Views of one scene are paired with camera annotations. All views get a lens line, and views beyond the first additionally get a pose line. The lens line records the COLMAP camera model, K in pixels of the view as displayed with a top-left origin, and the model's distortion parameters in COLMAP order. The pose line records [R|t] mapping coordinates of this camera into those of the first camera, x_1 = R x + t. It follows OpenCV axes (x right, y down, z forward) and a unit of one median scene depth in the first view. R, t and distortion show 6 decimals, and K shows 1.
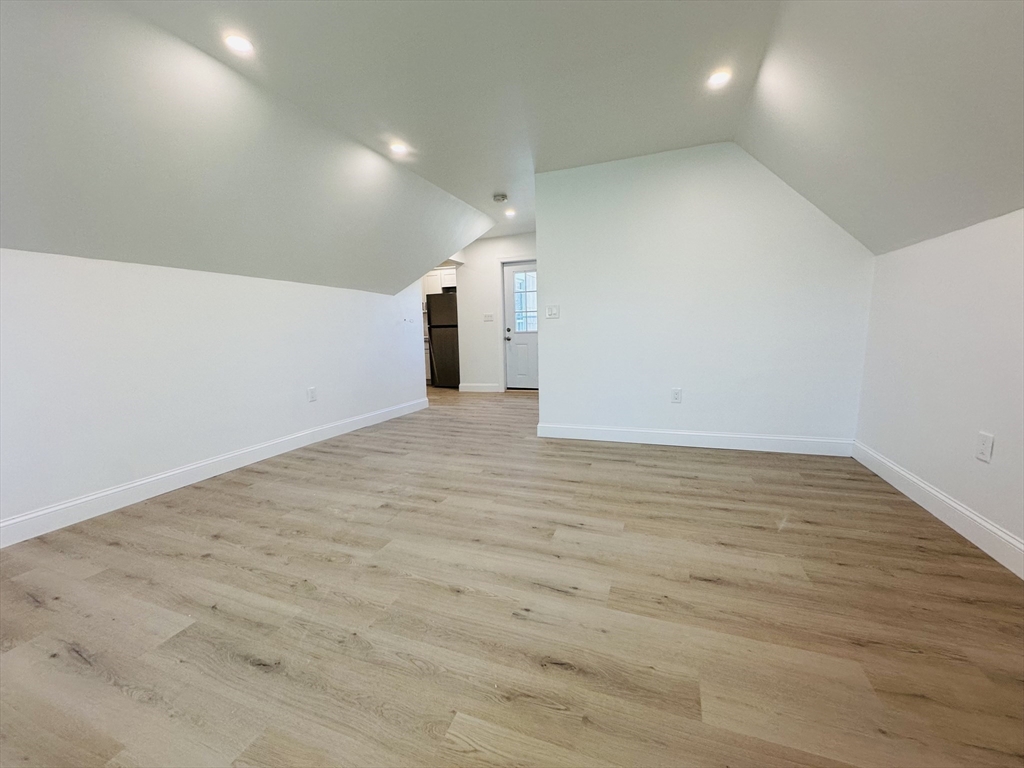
lens RADIAL K [[408.8, 0, 512.1], [0, 408.8, 384.1], [0, 0, 1]] dist [-0.000155, -0.000590]
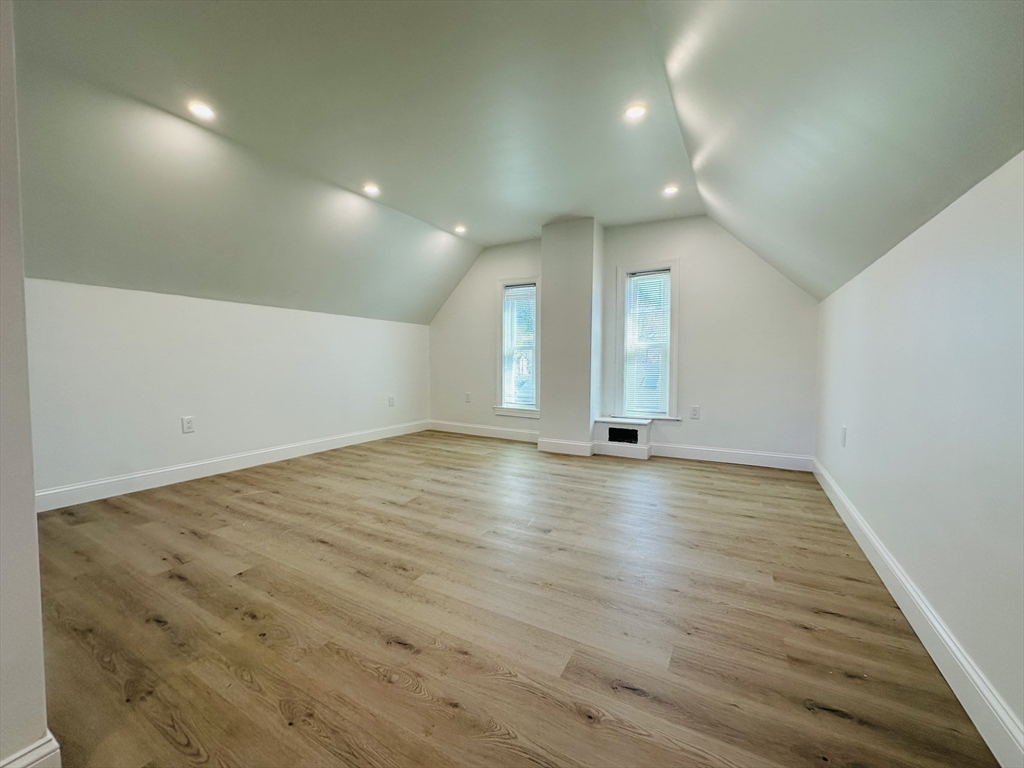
lens RADIAL K [[408.8, 0, 511.1], [0, 408.8, 381.5], [0, 0, 1]] dist [-0.000155, -0.000590]
pose [[-0.987744, 0.011663, 0.155648, -0.372266], [0.039907, 0.982931, 0.179593, -0.215796], [-0.150897, 0.183603, -0.971350, 1.828465]]
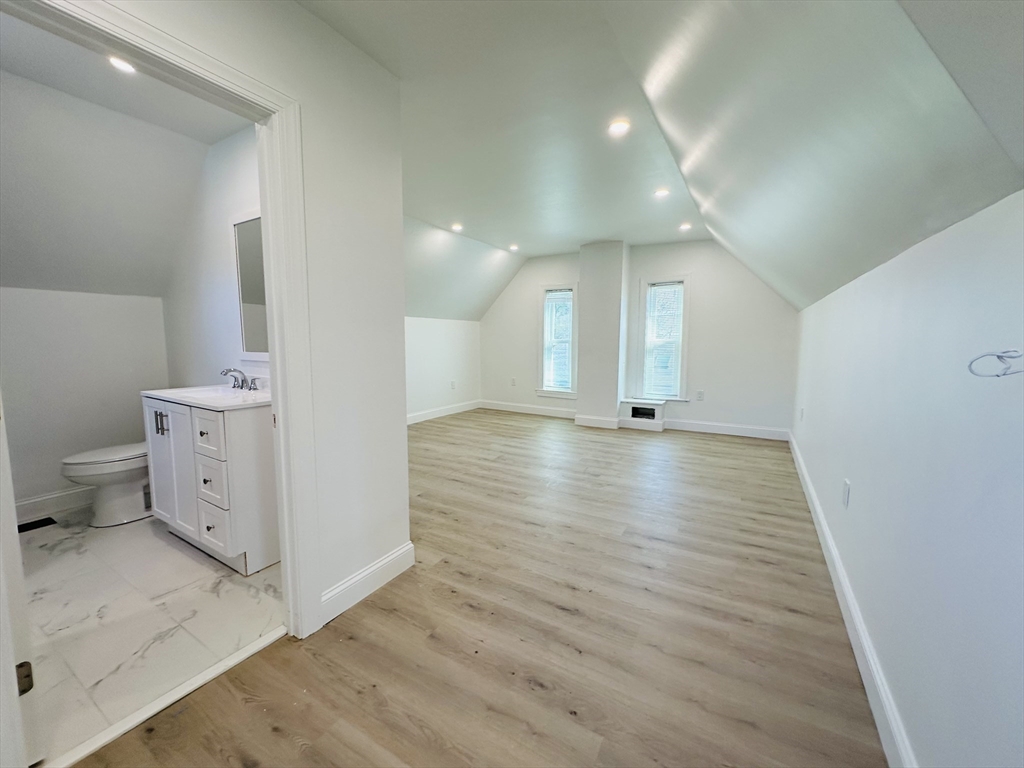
lens RADIAL K [[408.8, 0, 511.4], [0, 408.8, 382.2], [0, 0, 1]] dist [-0.000155, -0.000590]
pose [[-0.984032, 0.001844, 0.177983, -0.263714], [0.044521, 0.970711, 0.236087, -0.373792], [-0.172335, 0.240241, -0.955293, 2.305067]]
